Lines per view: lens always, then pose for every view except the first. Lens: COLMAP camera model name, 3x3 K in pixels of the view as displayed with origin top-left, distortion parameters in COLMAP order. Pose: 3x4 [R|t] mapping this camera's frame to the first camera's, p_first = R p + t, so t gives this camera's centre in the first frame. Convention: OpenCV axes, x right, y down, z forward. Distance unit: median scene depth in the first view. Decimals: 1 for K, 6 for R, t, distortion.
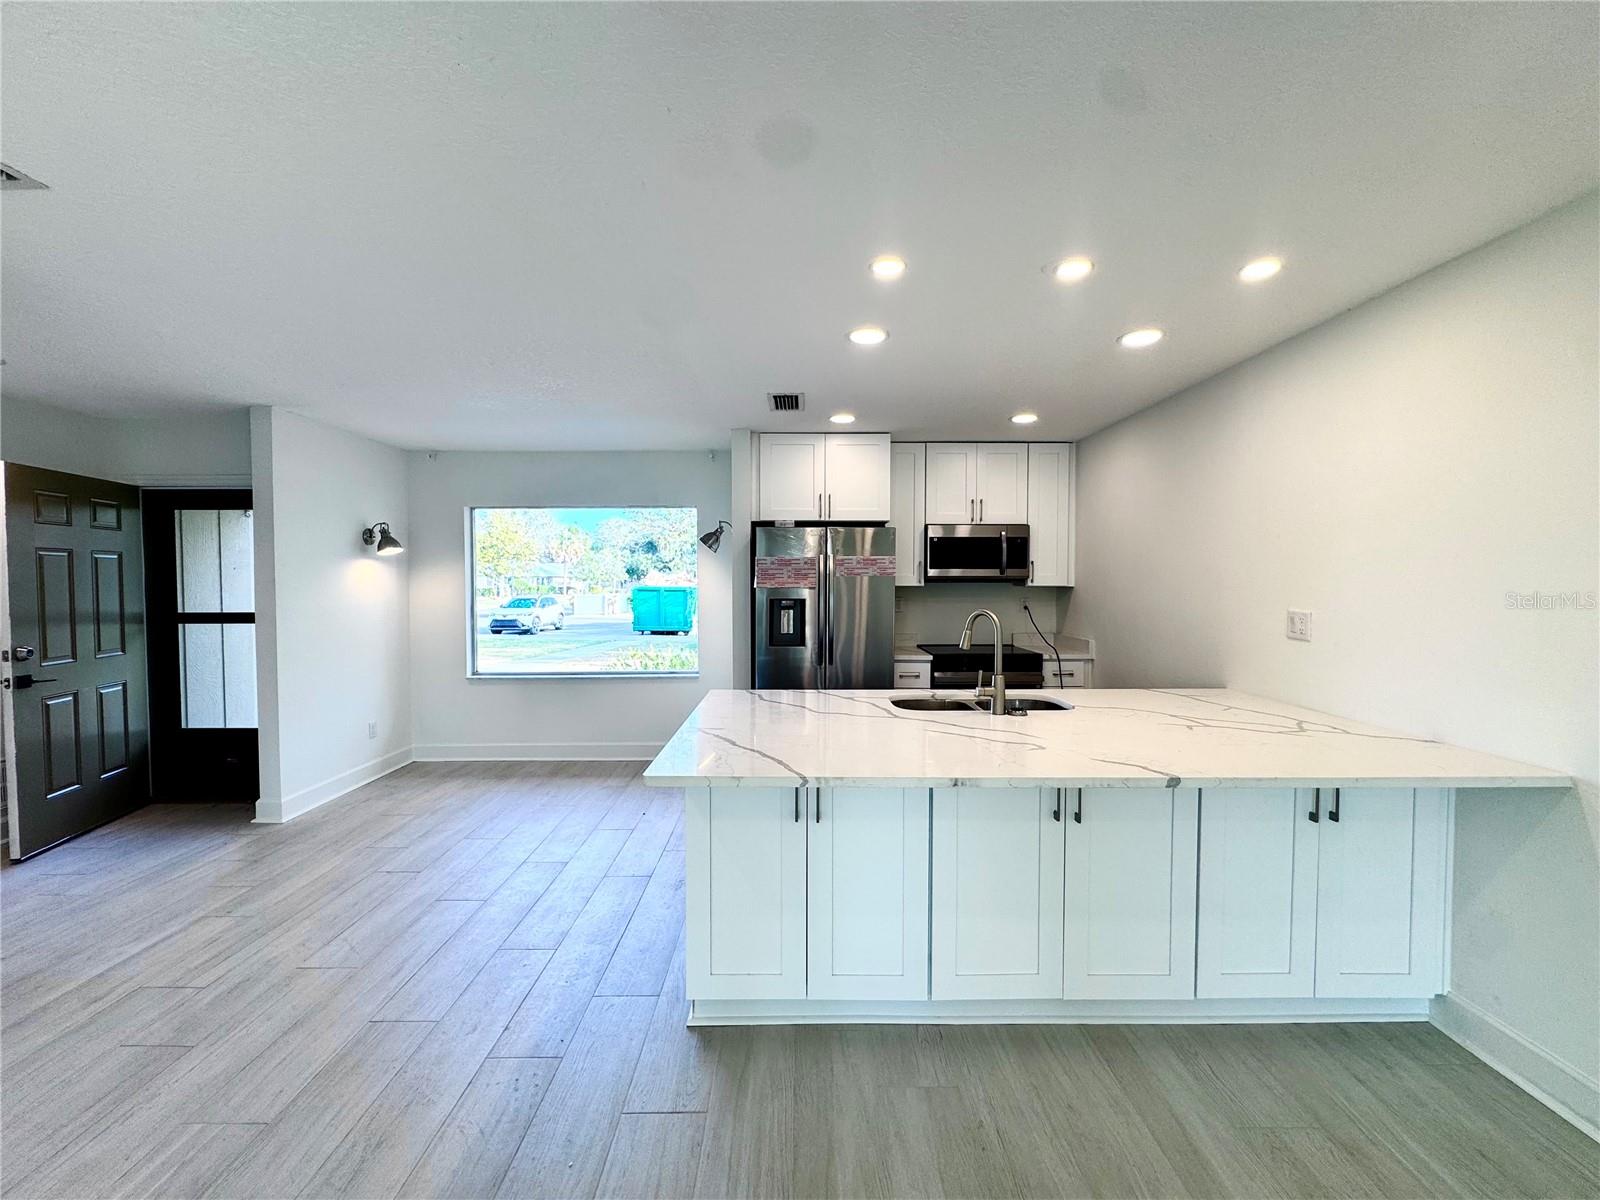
lens RADIAL K [[644.2, 0, 799.8], [0, 644.2, 598.7], [0, 0, 1]] dist [-0.004192, 0.001175]
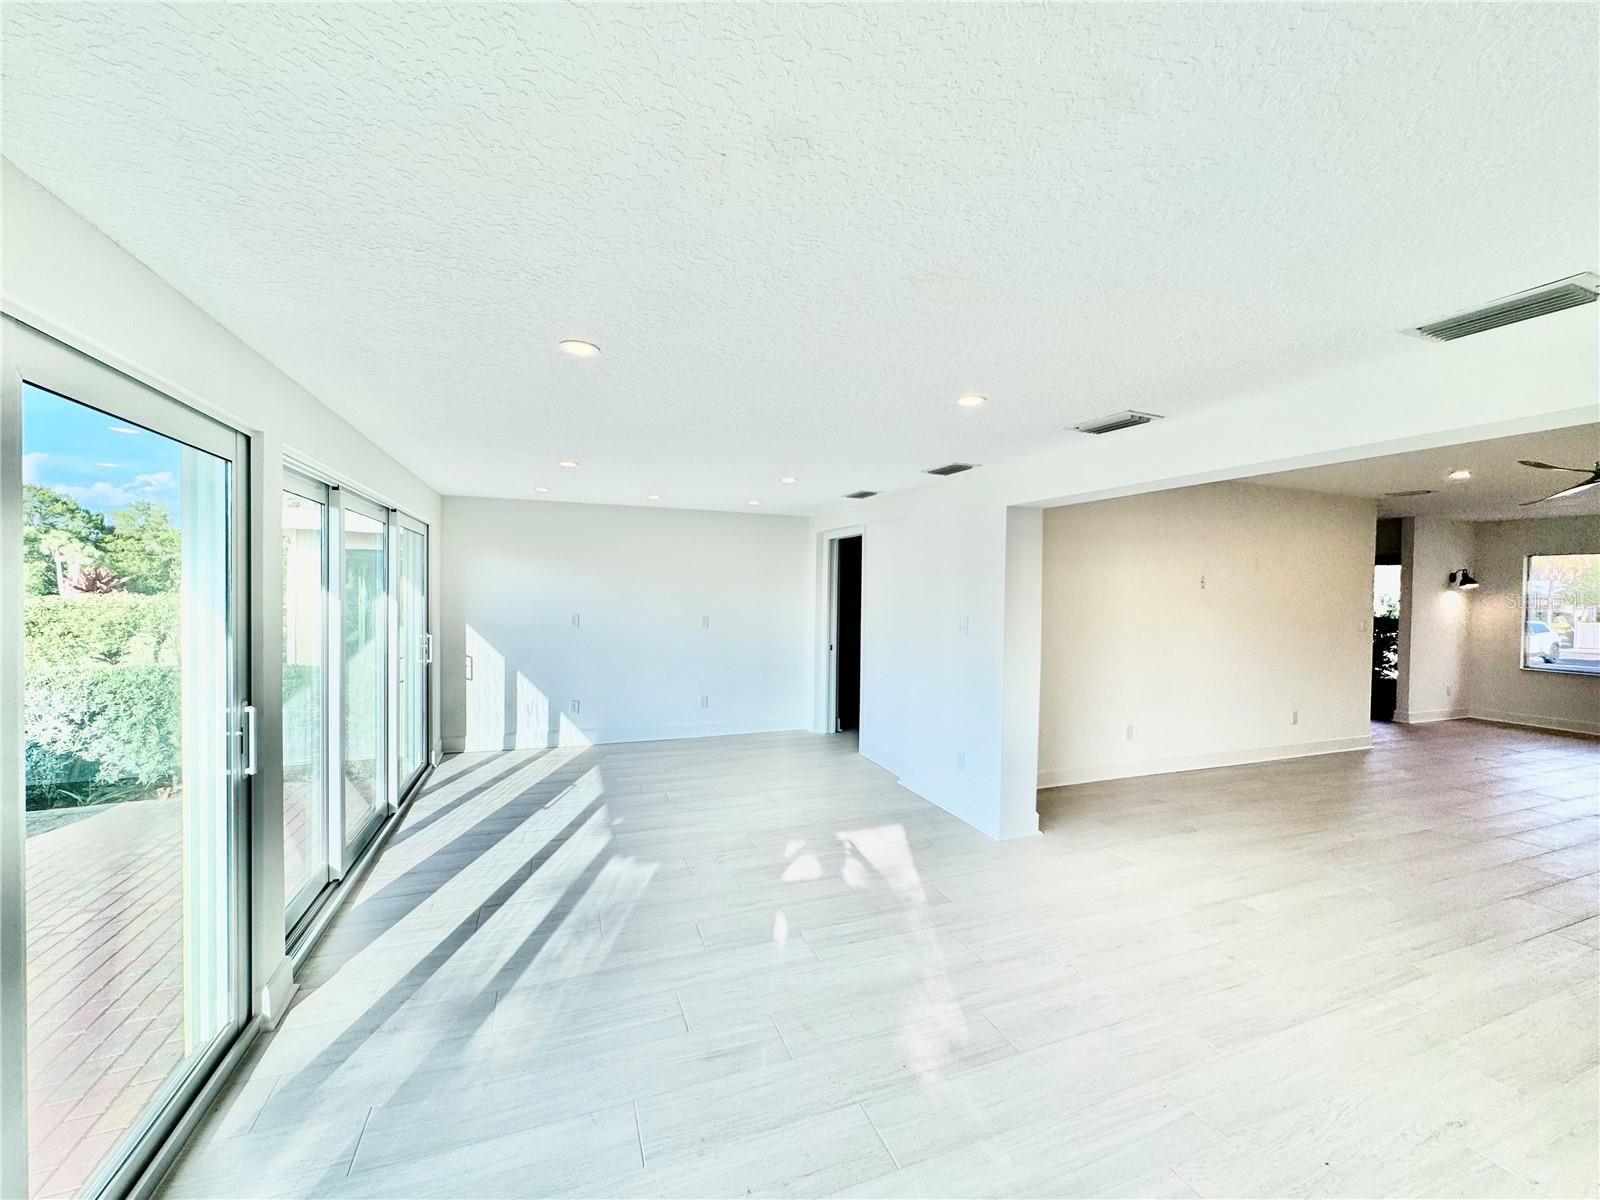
lens RADIAL K [[644.2, 0, 799.5], [0, 644.2, 602.6], [0, 0, 1]] dist [-0.004192, 0.001175]
pose [[0.354979, 0.018389, -0.934693, 0.314931], [-0.039494, 0.999209, 0.004659, 0.030907], [0.934040, 0.035261, 0.355425, -1.226019]]
